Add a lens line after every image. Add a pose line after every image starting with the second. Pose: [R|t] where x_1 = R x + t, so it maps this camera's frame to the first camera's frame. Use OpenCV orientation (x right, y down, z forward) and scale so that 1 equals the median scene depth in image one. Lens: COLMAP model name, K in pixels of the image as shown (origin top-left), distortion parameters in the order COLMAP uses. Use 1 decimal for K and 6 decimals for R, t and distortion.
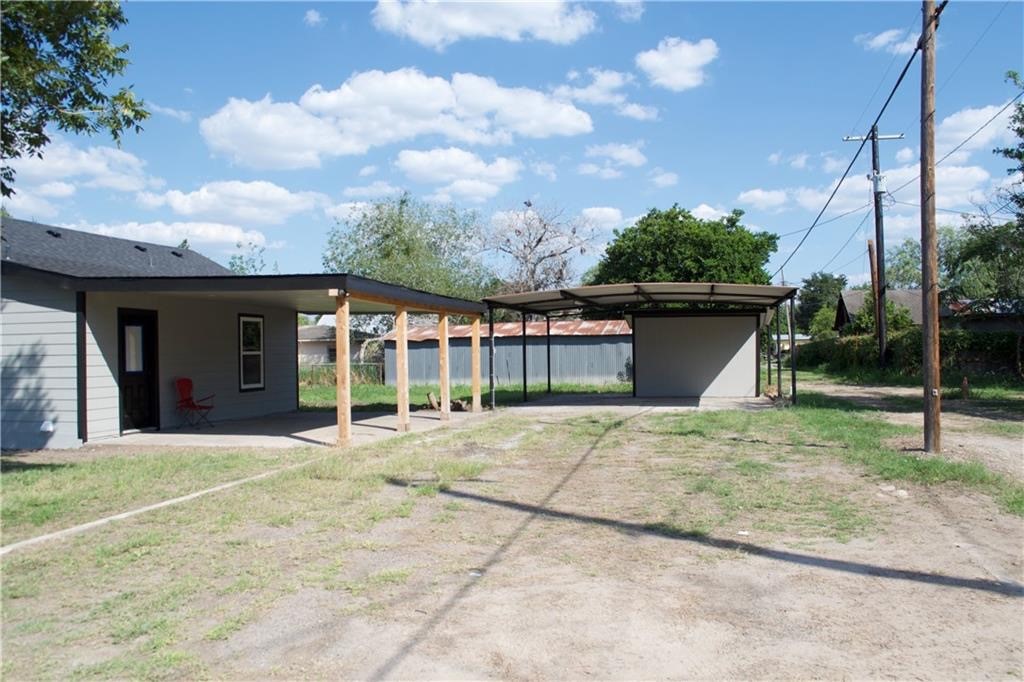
lens RADIAL K [[832.2, 0, 535.9], [0, 832.2, 350.0], [0, 0, 1]] dist [-0.078031, -0.004103]
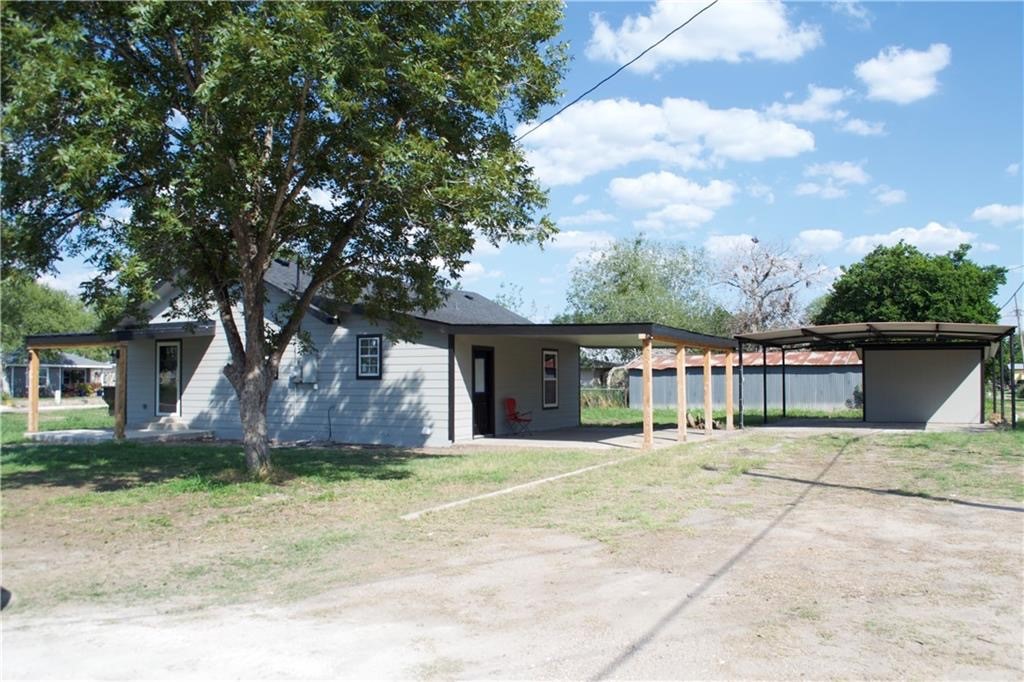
lens RADIAL K [[832.2, 0, 535.9], [0, 832.2, 350.0], [0, 0, 1]] dist [-0.078031, -0.004103]
pose [[0.968387, 0.001530, -0.249449, -0.032767], [-0.009587, 0.999471, -0.031089, -0.000884], [0.249269, 0.032498, 0.967889, -0.174531]]
